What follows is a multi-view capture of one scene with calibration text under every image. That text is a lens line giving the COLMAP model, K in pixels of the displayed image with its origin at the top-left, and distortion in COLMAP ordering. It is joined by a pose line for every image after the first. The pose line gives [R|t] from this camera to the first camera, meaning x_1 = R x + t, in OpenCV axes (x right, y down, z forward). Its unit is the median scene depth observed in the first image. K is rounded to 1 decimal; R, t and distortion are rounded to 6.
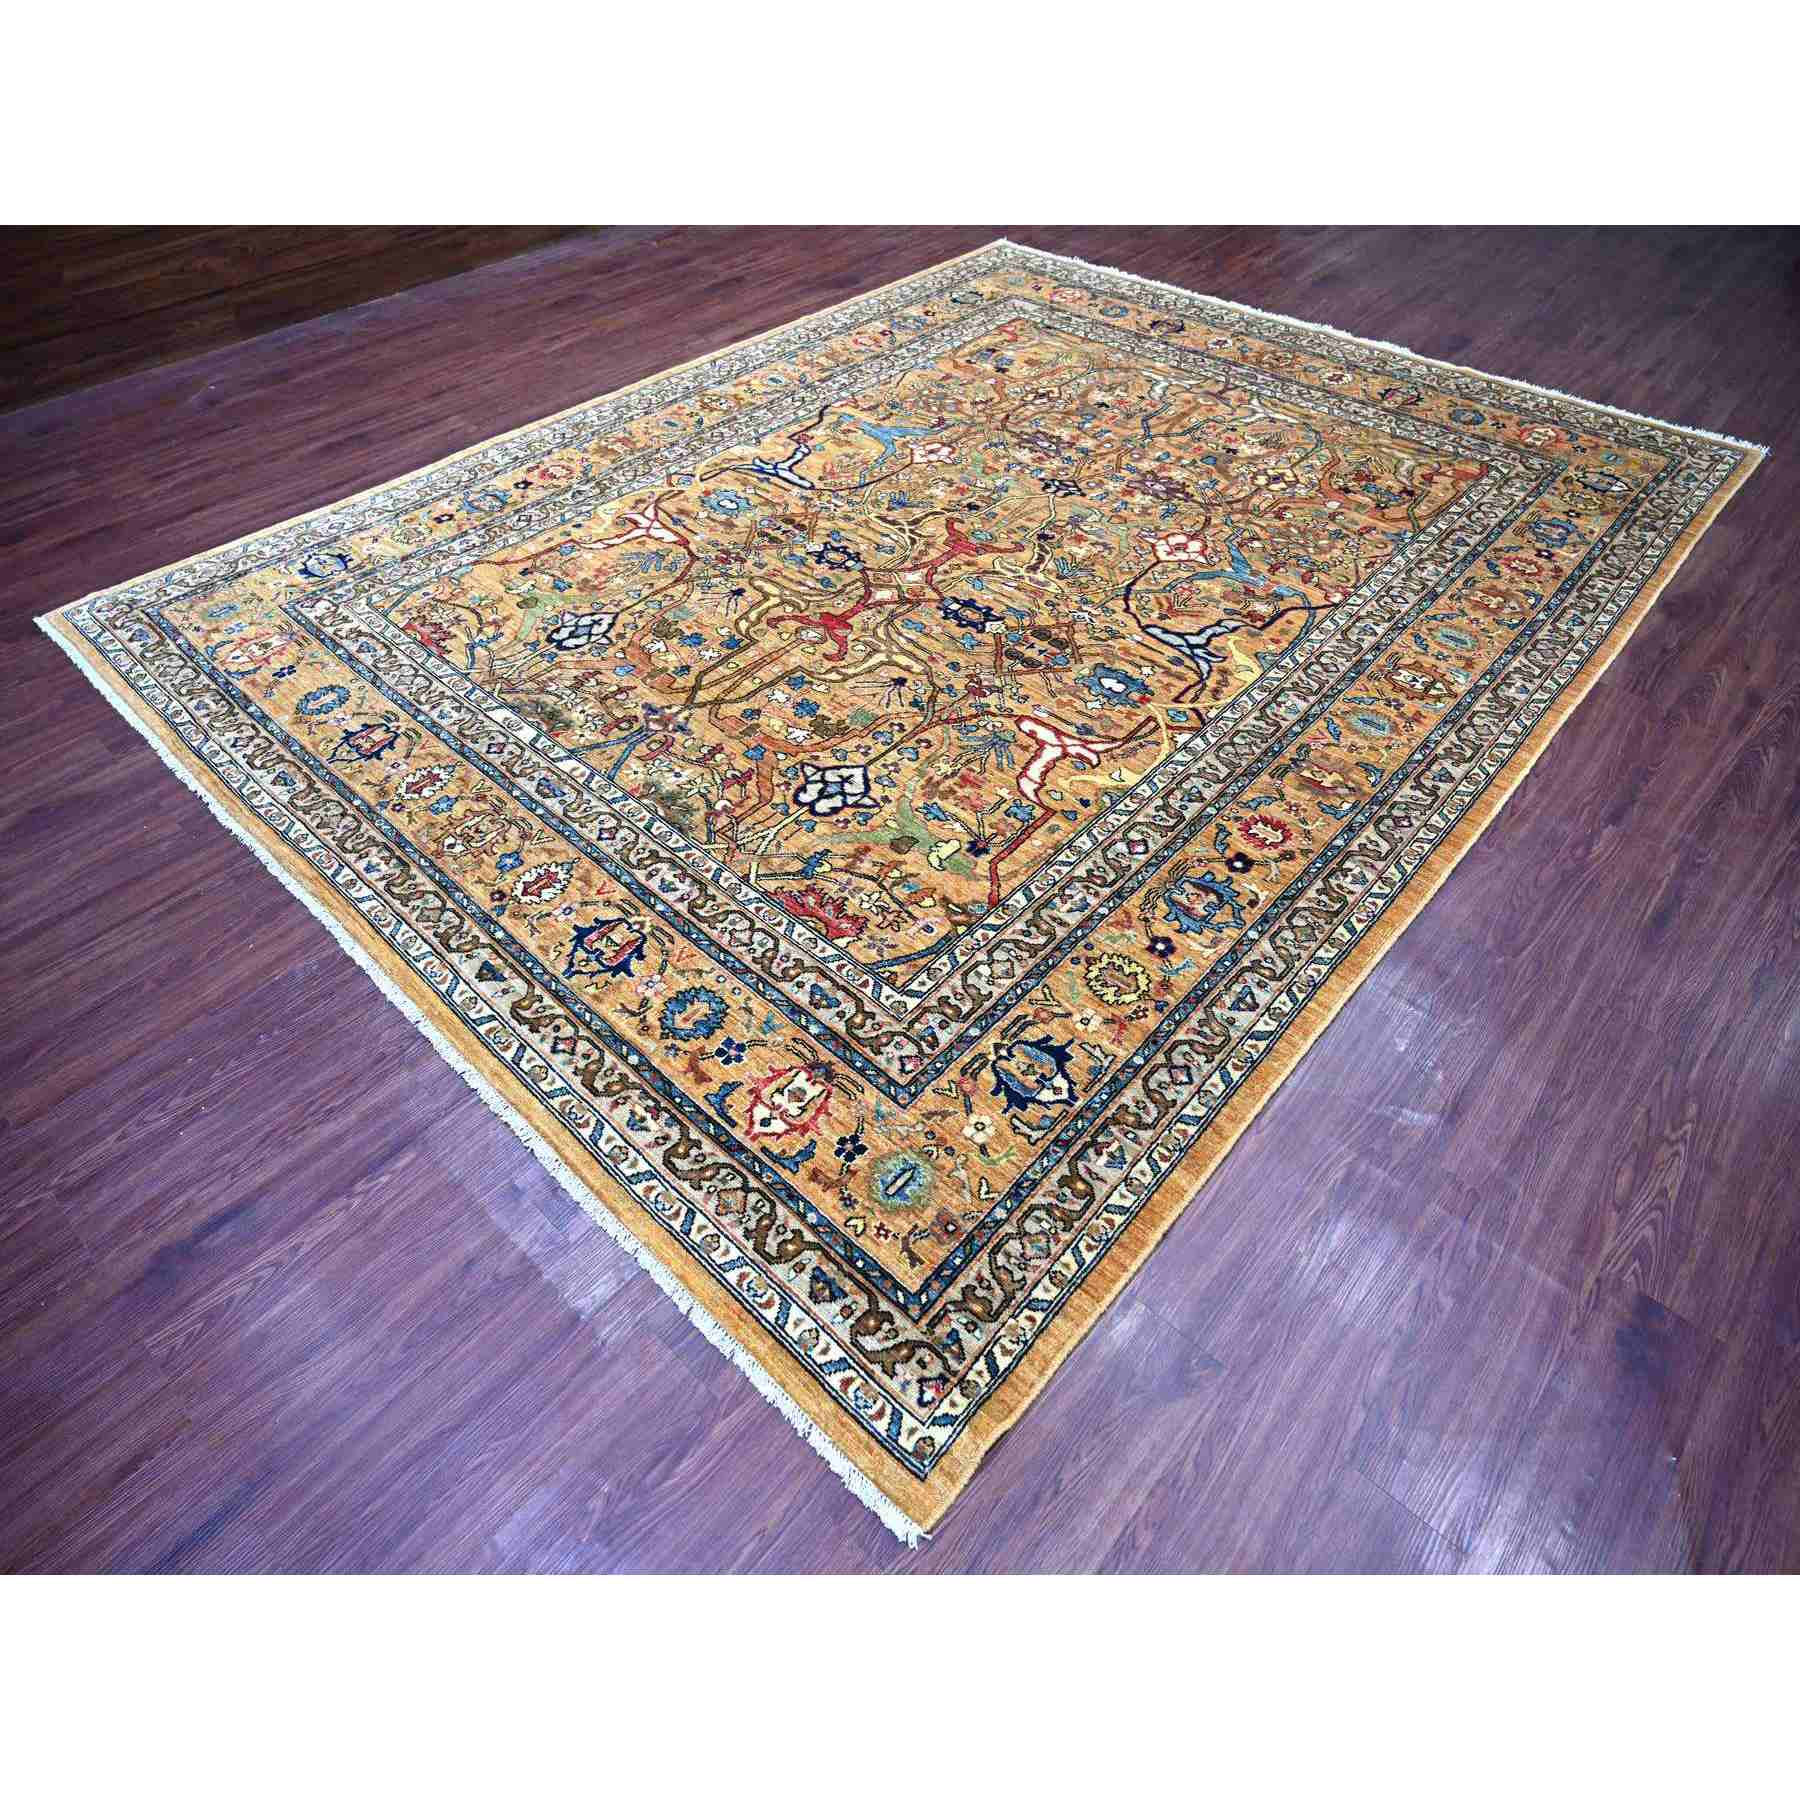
lens RADIAL K [[1031.7, 0, 900.0], [0, 1031.7, 900.0], [0, 0, 1]] dist [-0.009709, 0.001430]
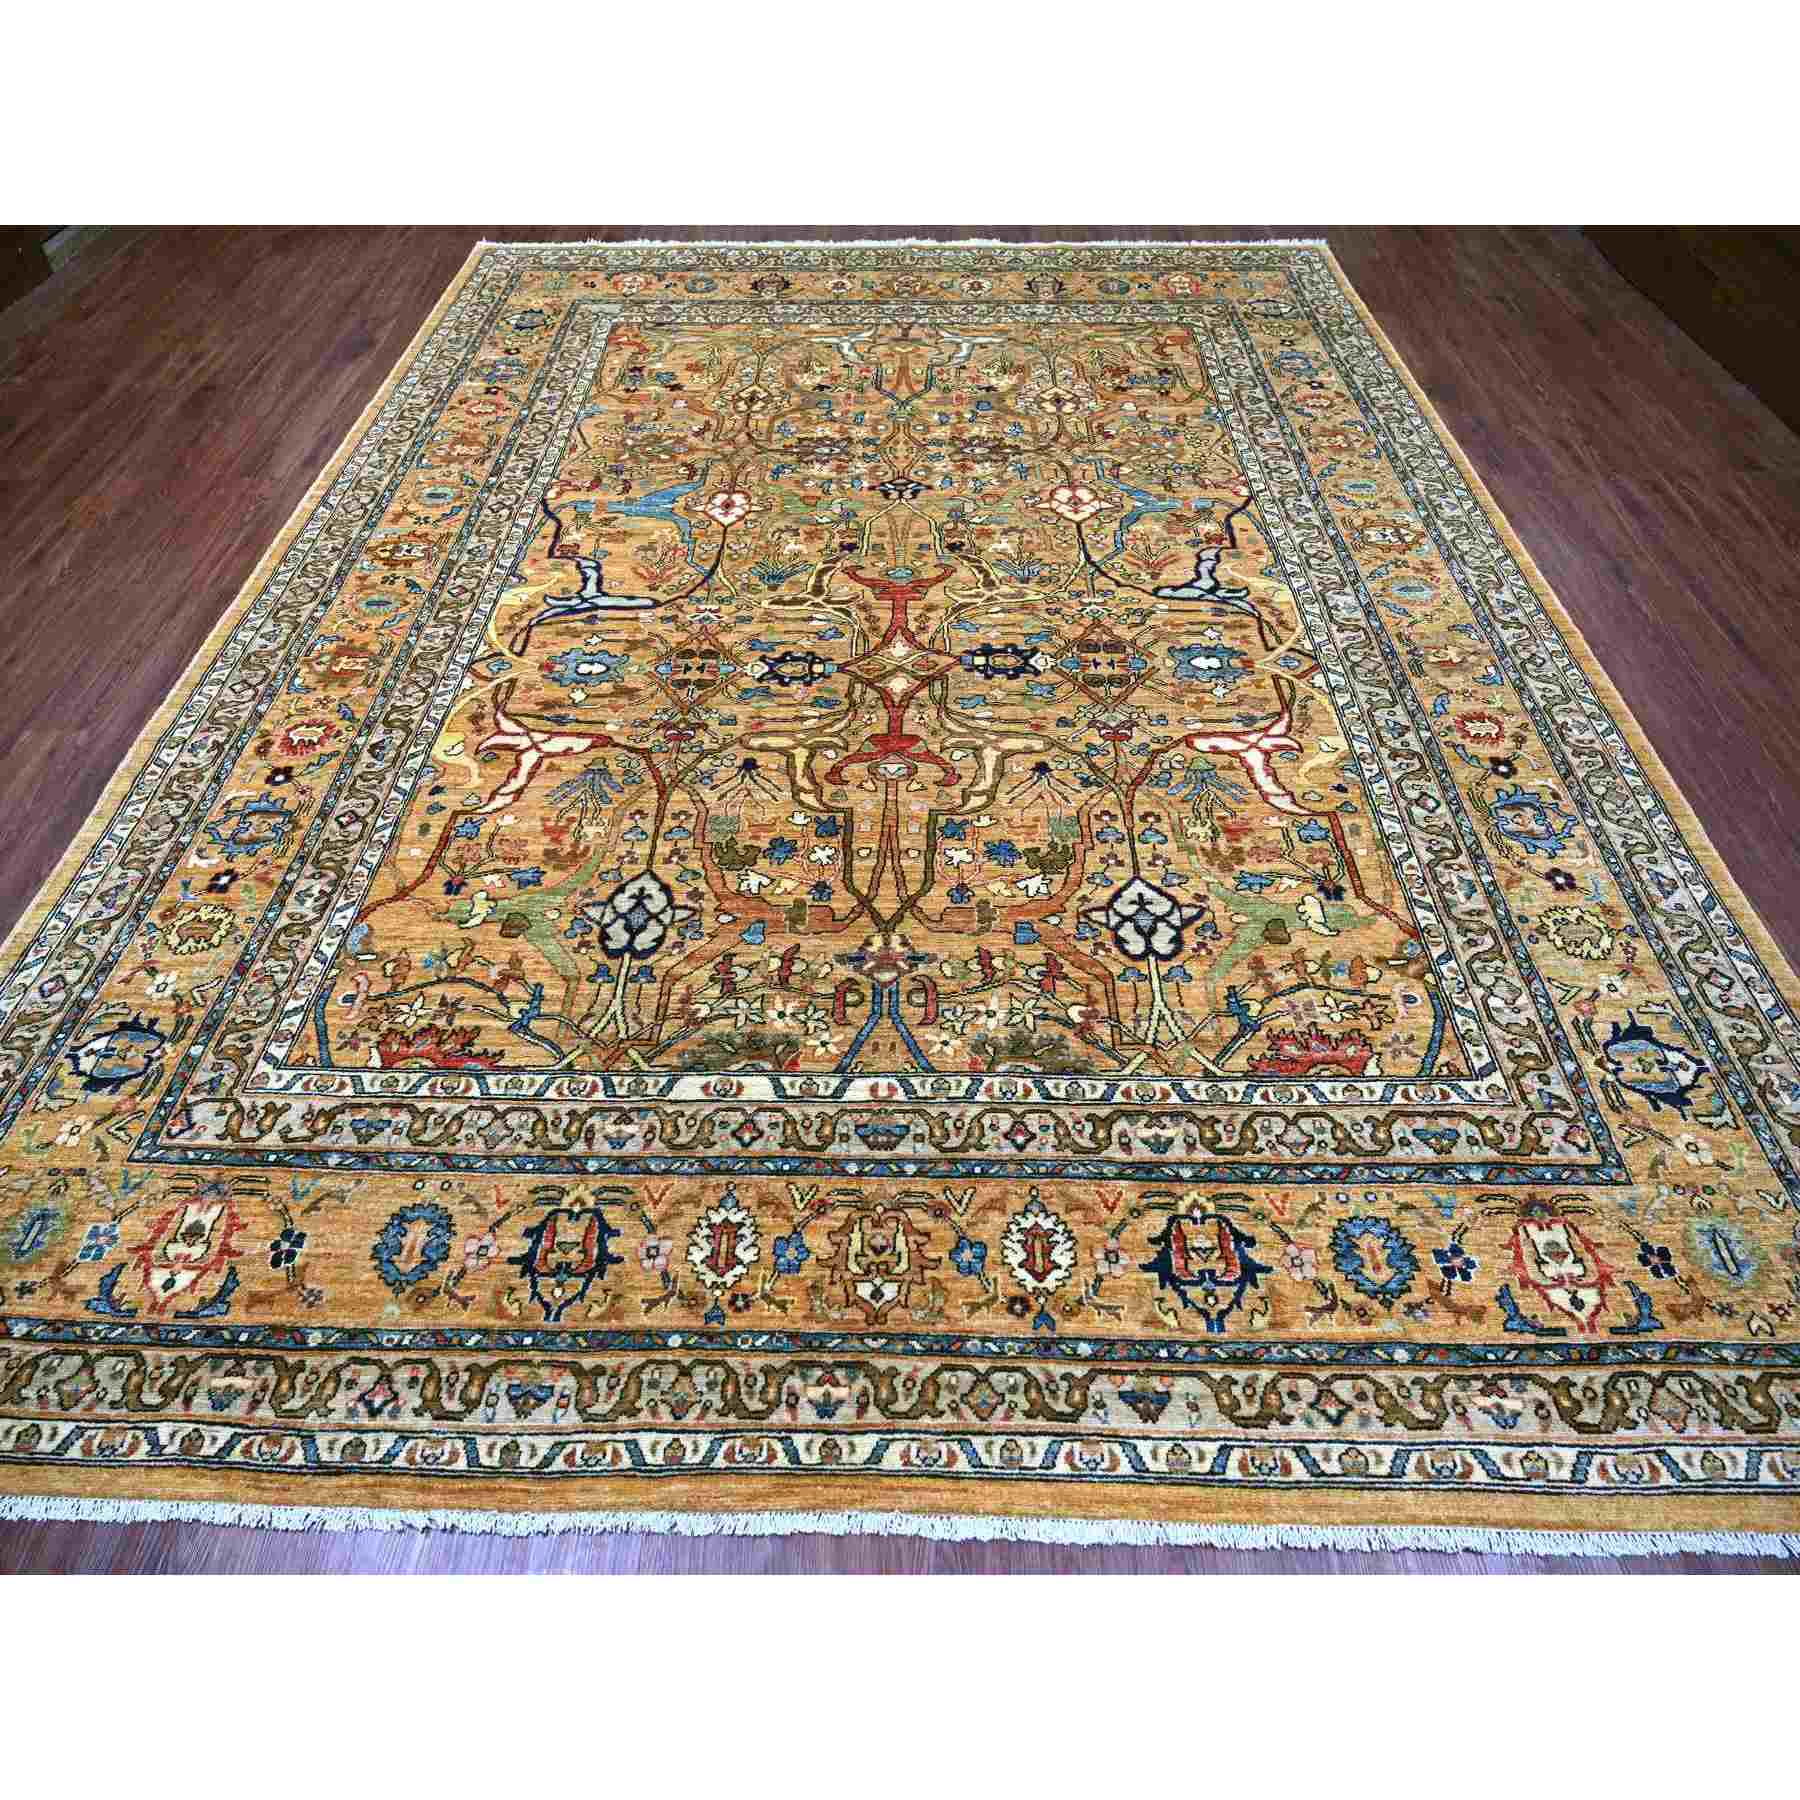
lens RADIAL K [[1031.7, 0, 900.0], [0, 1031.7, 900.0], [0, 0, 1]] dist [-0.009709, 0.001430]
pose [[0.750934, -0.515946, 0.412186, -0.488322], [0.496435, 0.852657, 0.162877, -0.318348], [-0.435489, 0.082313, 0.896423, 0.325505]]
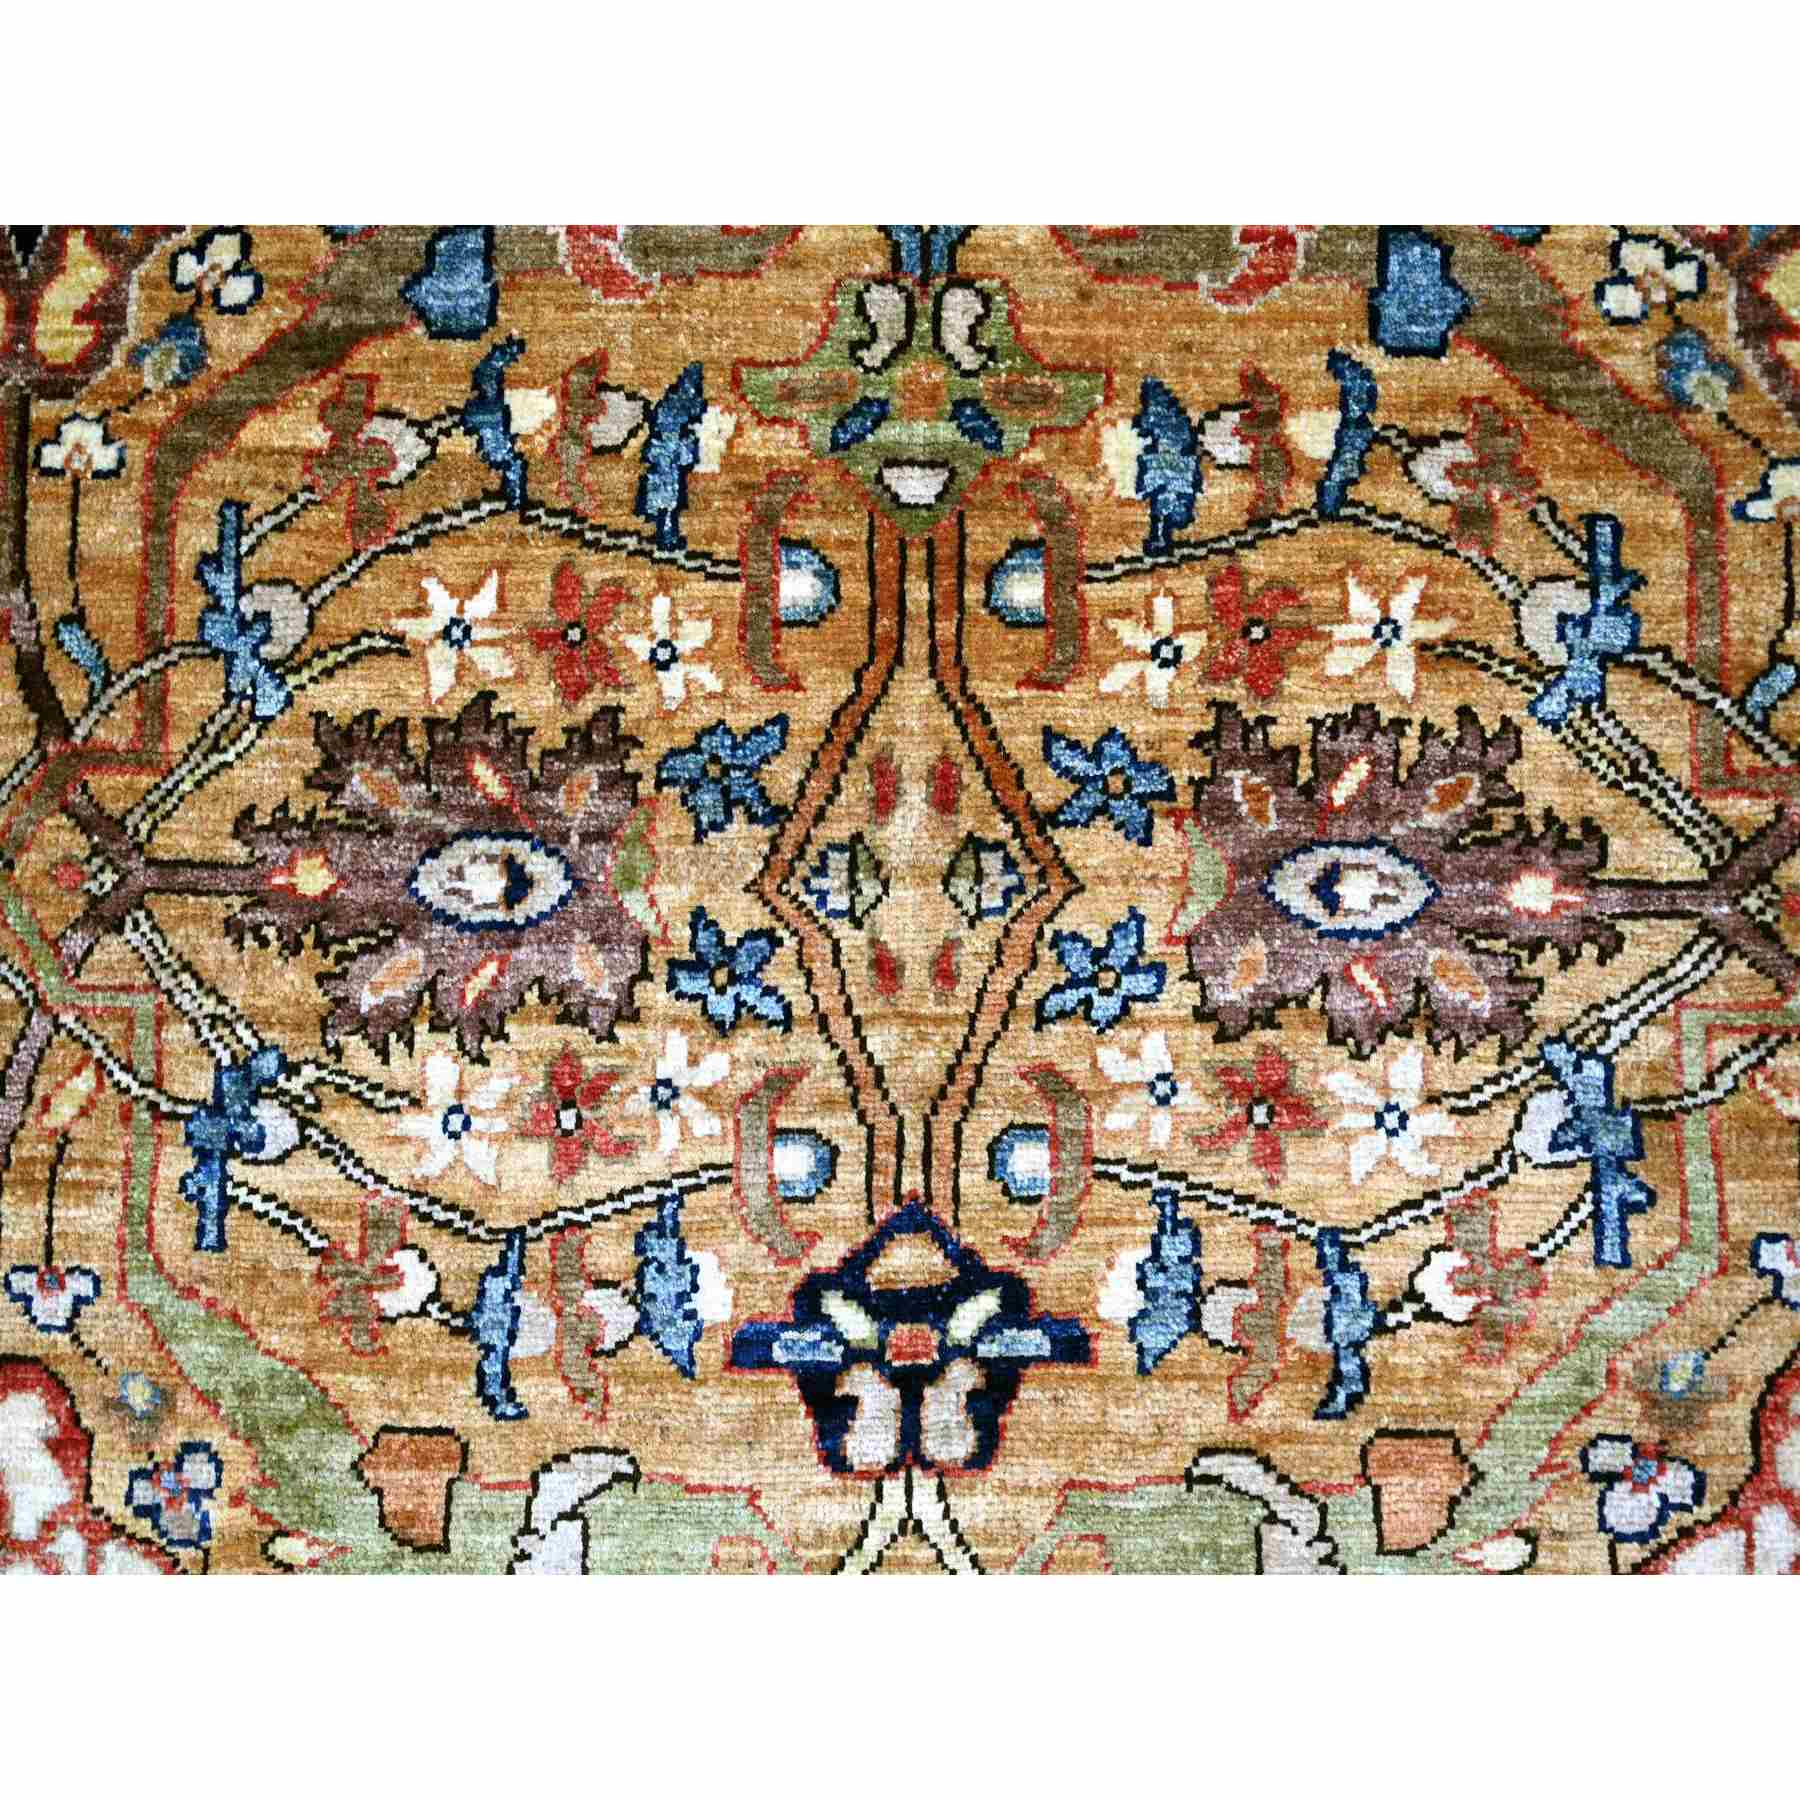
lens RADIAL K [[2974.9, 0, 900.0], [0, 2974.9, 900.0], [0, 0, 1]] dist [-0.016849, -0.028796]
pose [[0.751184, -0.659378, 0.030705, 0.233106], [0.513869, 0.613346, 0.599788, -0.910918], [-0.414320, -0.434773, 0.799570, 0.861074]]
